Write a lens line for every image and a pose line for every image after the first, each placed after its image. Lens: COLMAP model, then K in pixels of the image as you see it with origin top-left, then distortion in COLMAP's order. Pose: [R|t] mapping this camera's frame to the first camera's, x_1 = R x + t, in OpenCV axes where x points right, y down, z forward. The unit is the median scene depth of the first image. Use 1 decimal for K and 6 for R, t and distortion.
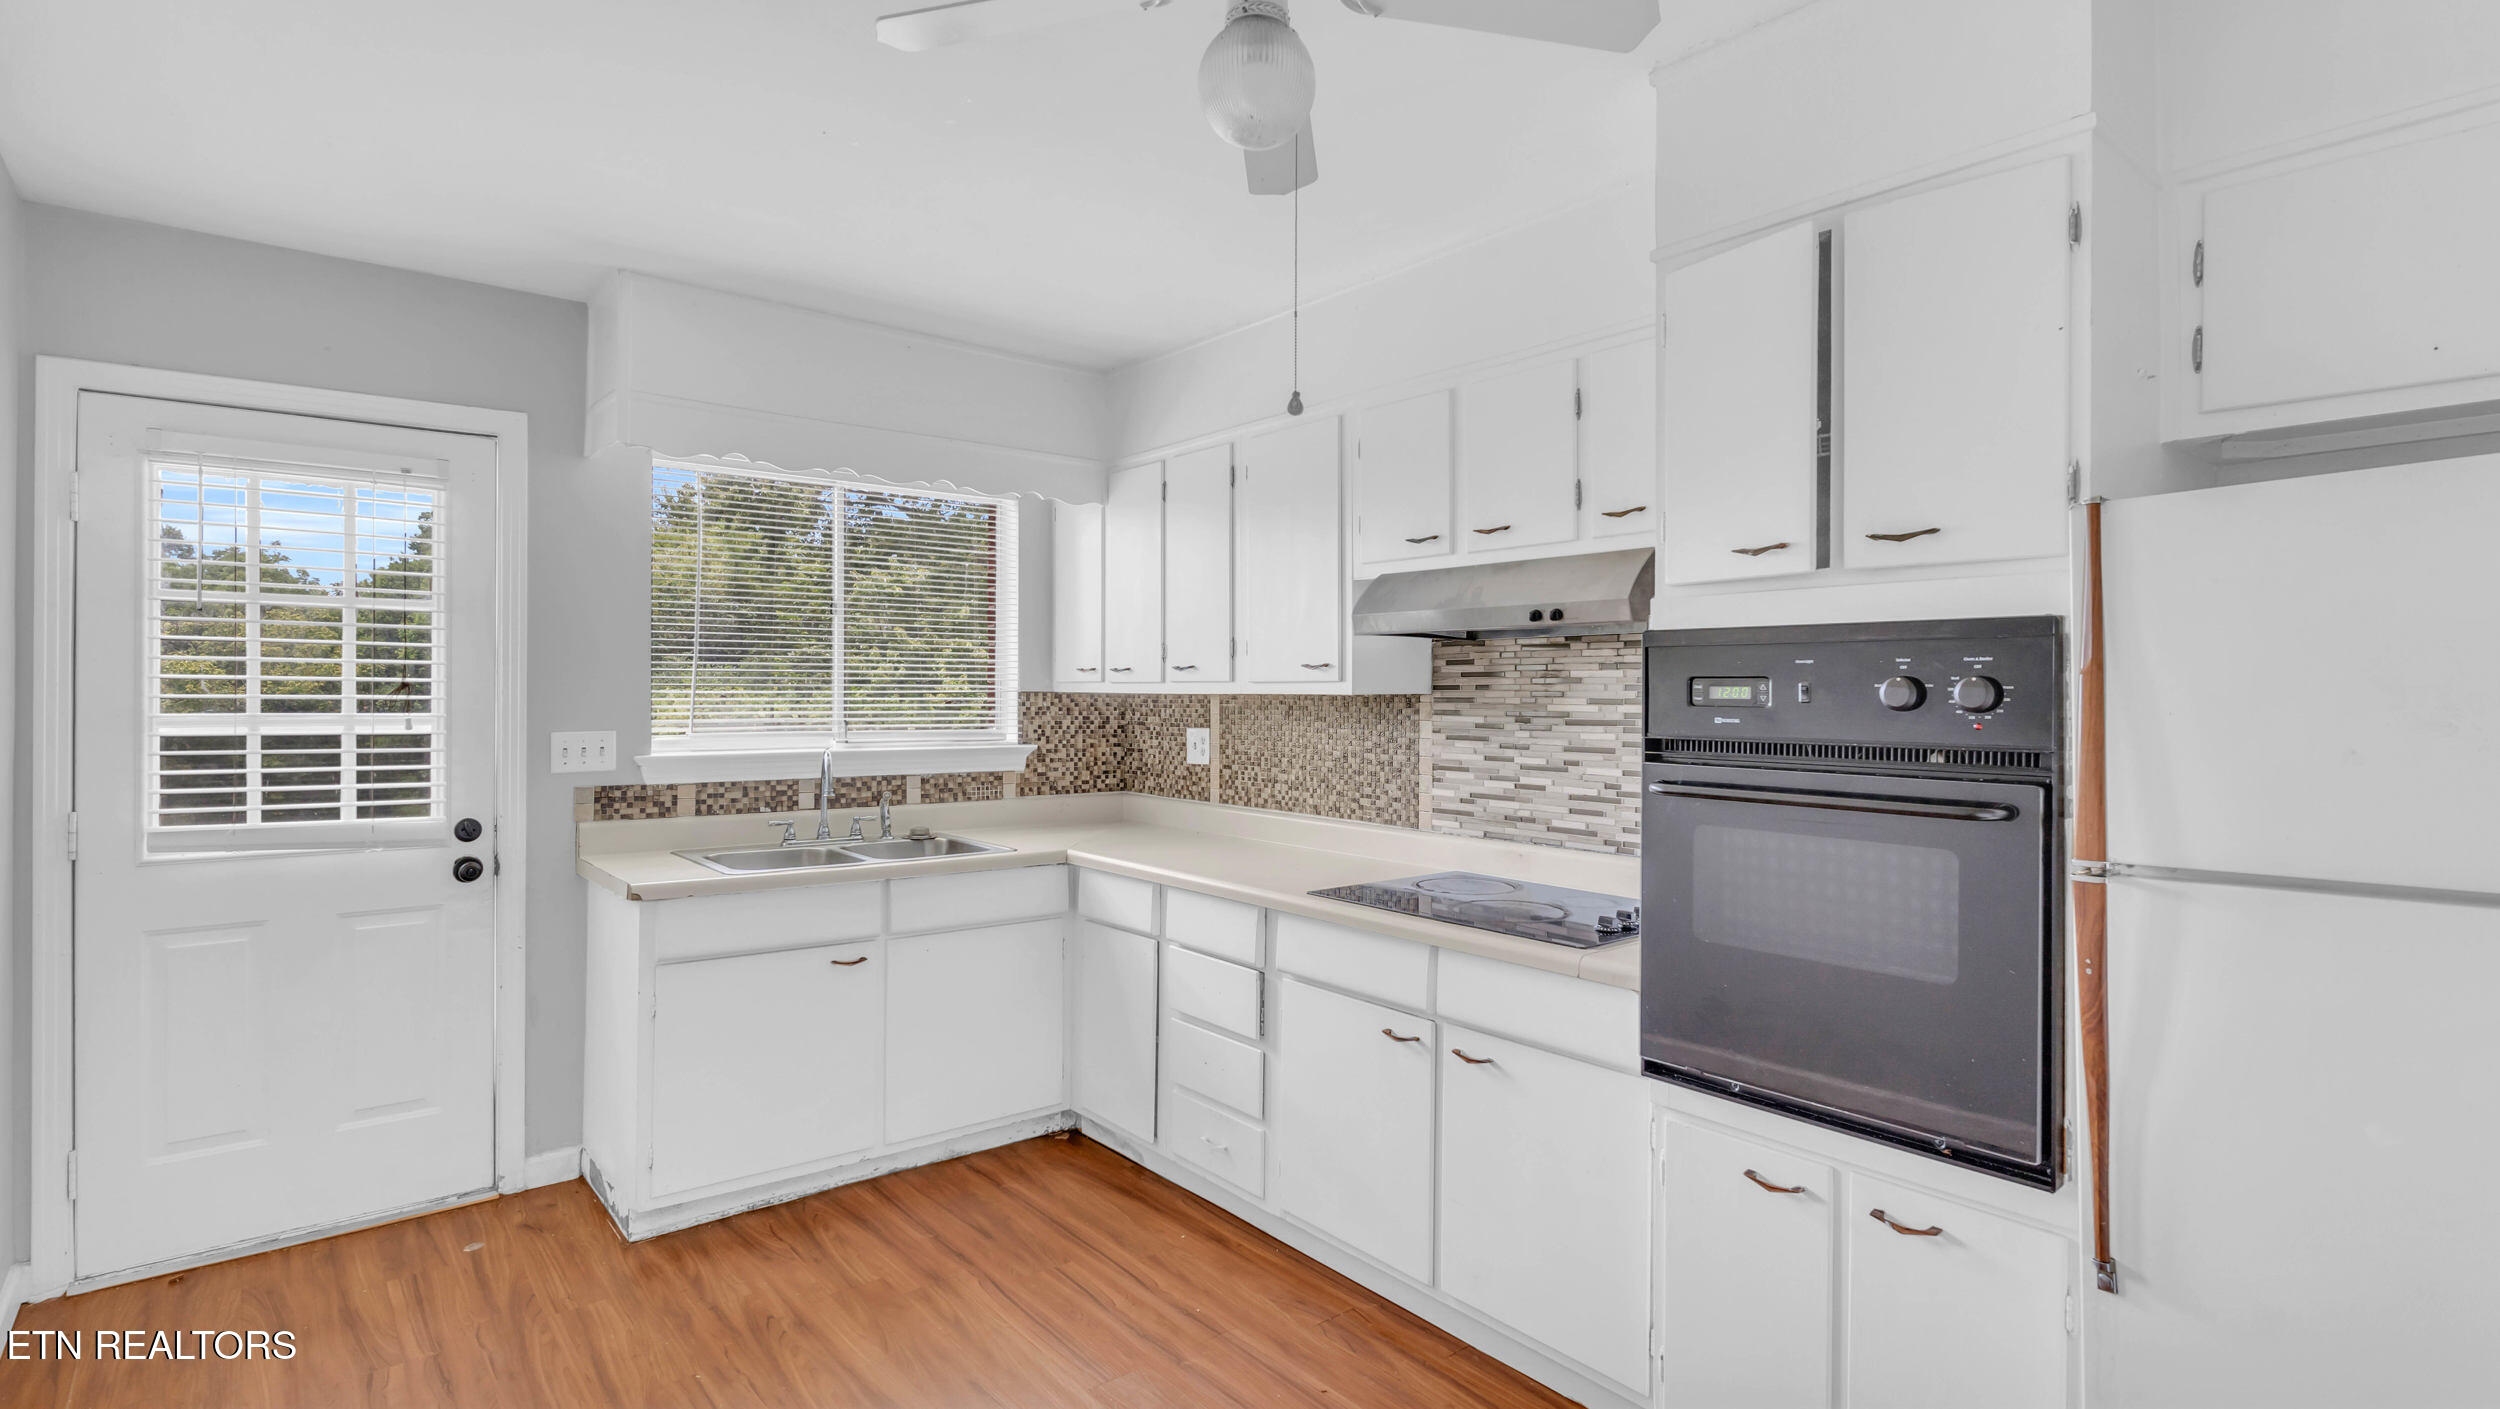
lens RADIAL K [[1201.1, 0, 1242.5], [0, 1201.1, 705.1], [0, 0, 1]] dist [0.004270, -0.001418]
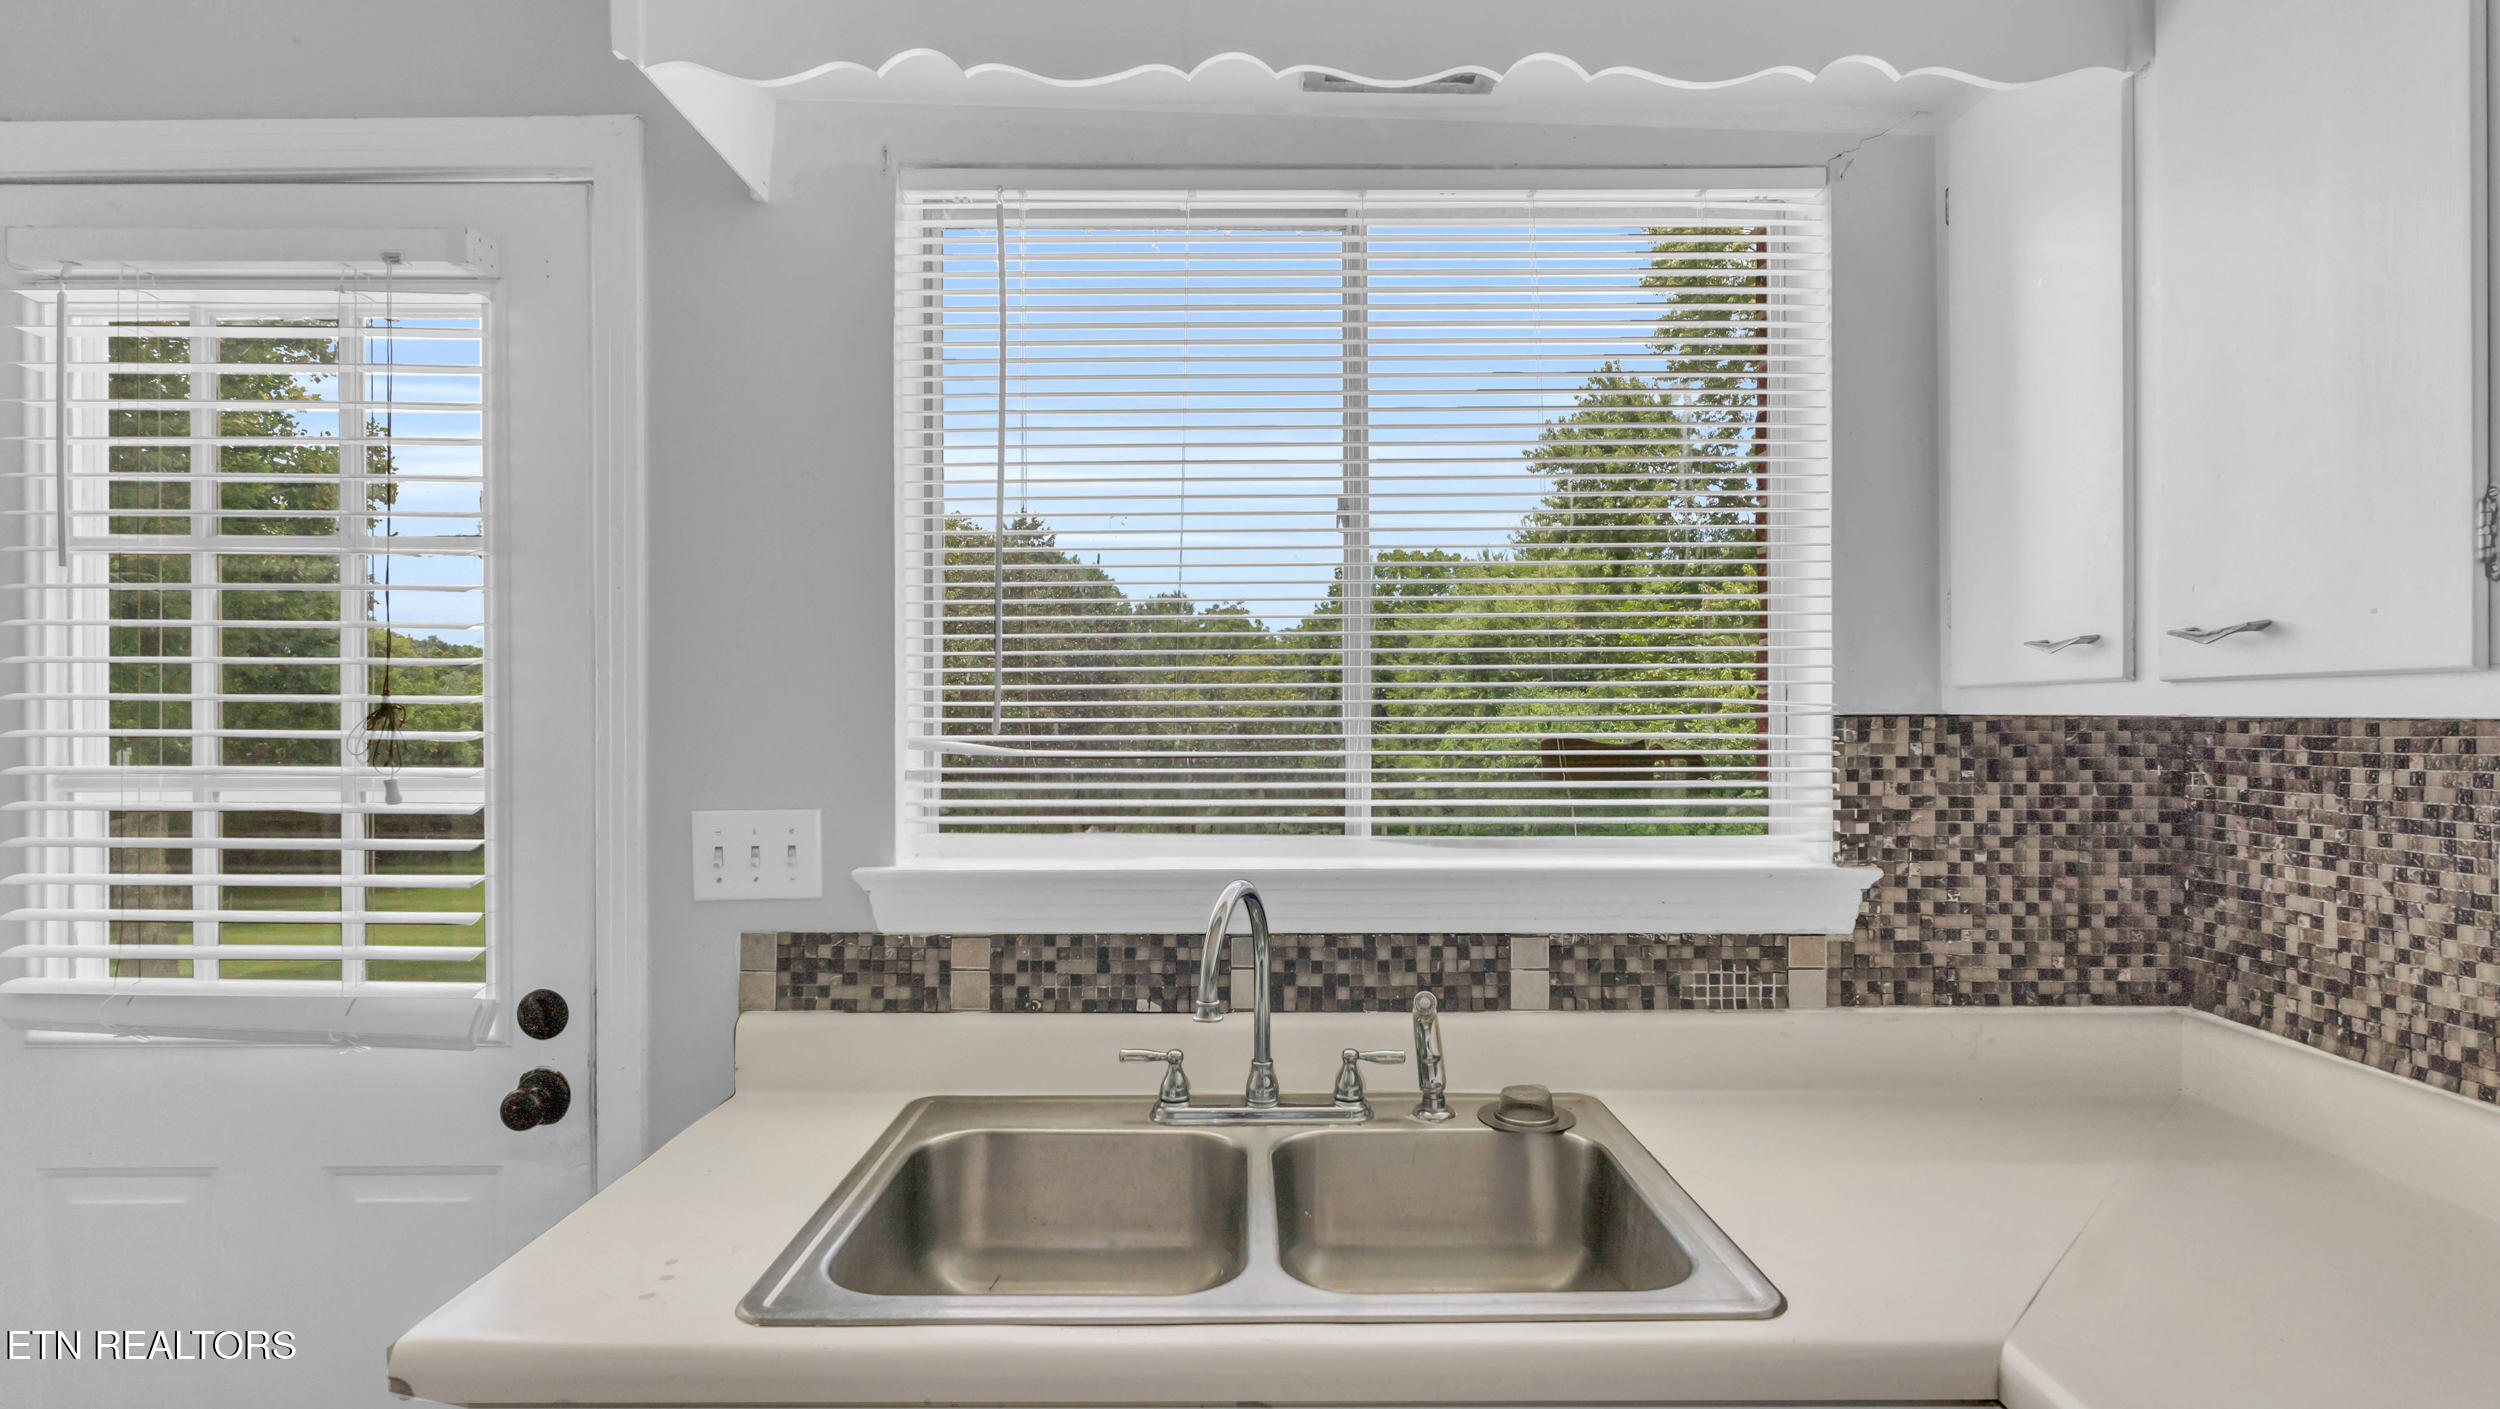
lens RADIAL K [[1201.1, 0, 1277.5], [0, 1201.1, 714.6], [0, 0, 1]] dist [0.004270, -0.001418]
pose [[0.782084, -0.006510, -0.623139, -0.098065], [-0.000519, 0.999938, -0.011098, -0.007524], [0.623172, 0.009003, 0.782033, 0.653027]]
